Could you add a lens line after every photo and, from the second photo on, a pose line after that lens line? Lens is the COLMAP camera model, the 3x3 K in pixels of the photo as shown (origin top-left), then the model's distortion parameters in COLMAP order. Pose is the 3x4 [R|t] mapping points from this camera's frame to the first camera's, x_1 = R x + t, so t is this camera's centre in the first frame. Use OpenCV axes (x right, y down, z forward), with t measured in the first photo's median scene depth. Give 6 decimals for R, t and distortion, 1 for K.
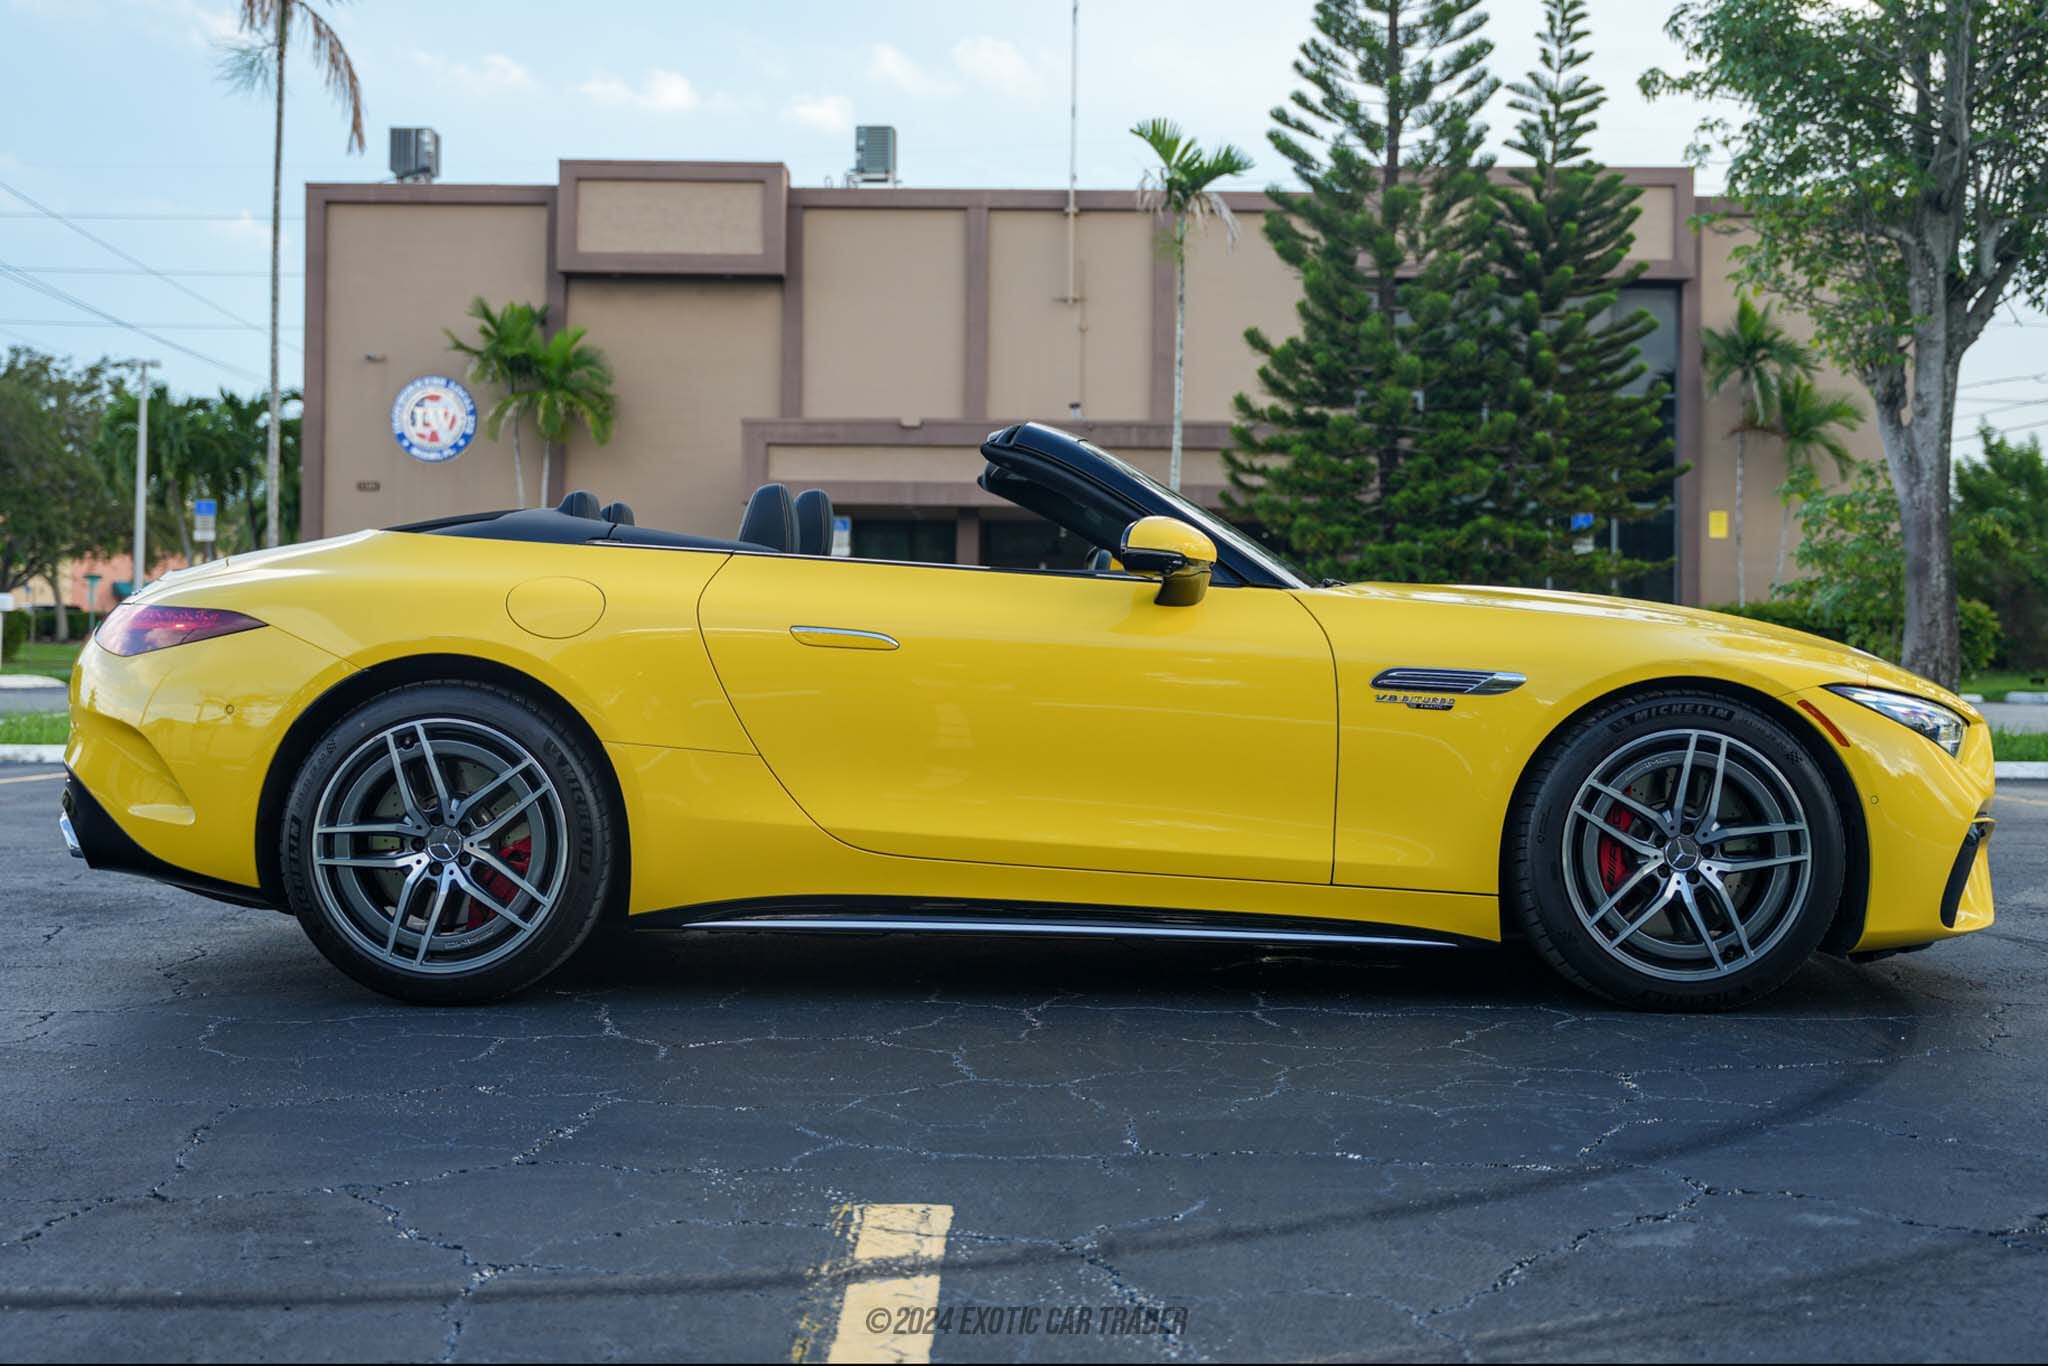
lens RADIAL K [[2356.3, 0, 991.3], [0, 2356.3, 621.8], [0, 0, 1]] dist [-0.022108, 0.000000]
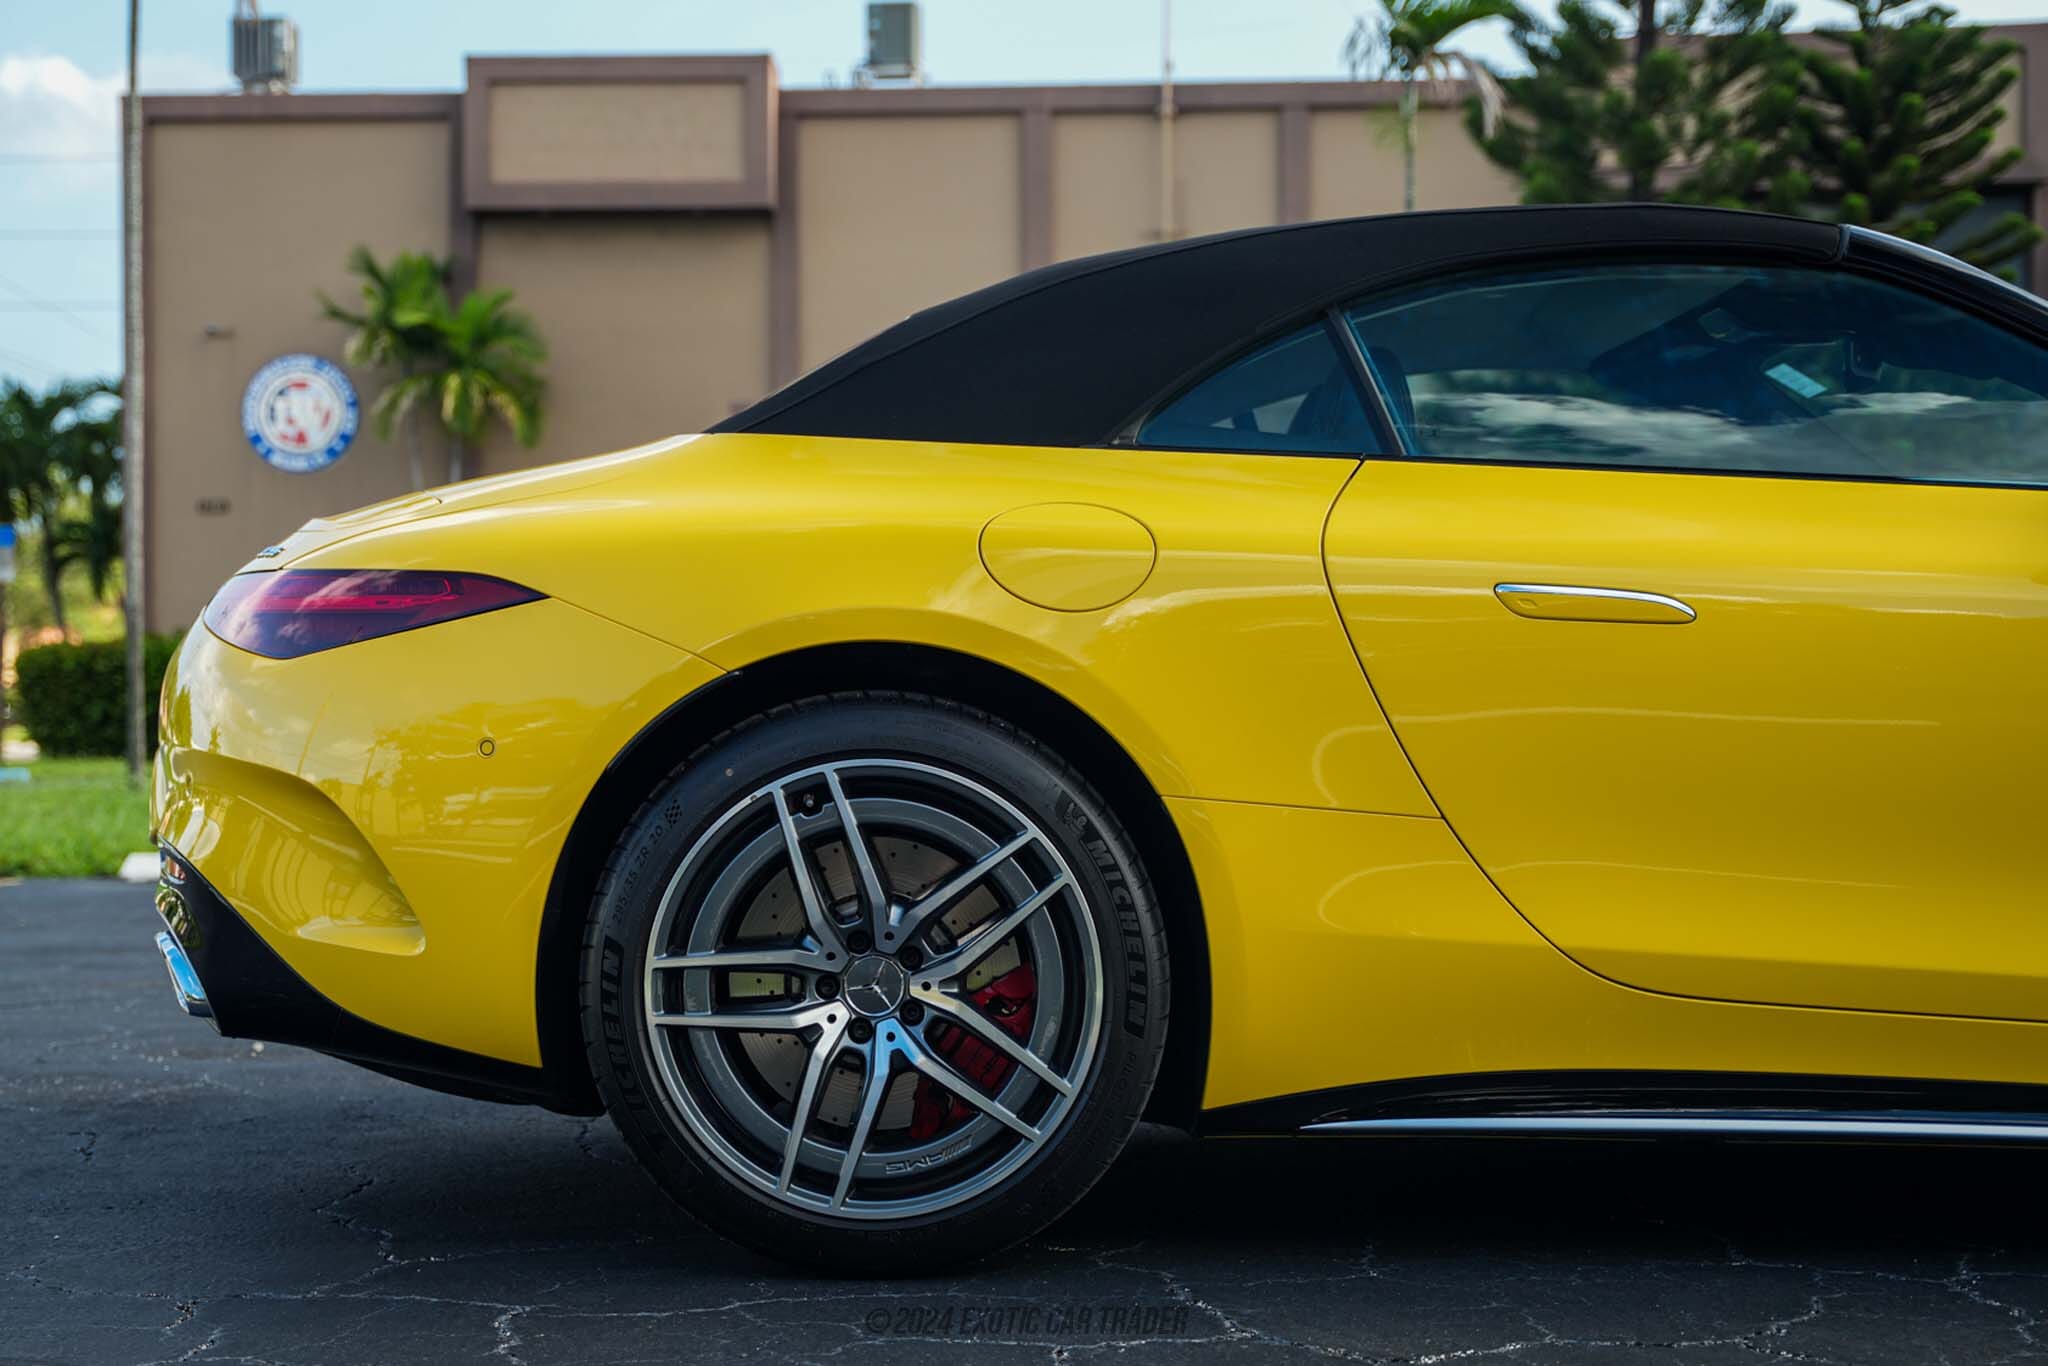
lens RADIAL K [[3208.0, 0, 874.8], [0, 3208.0, 659.6], [0, 0, 1]] dist [0.077703, 0.000000]
pose [[0.998479, -0.015146, -0.053018, -0.189194], [0.014753, 0.999861, -0.007789, 0.023119], [0.053128, 0.006995, 0.998563, 0.239266]]
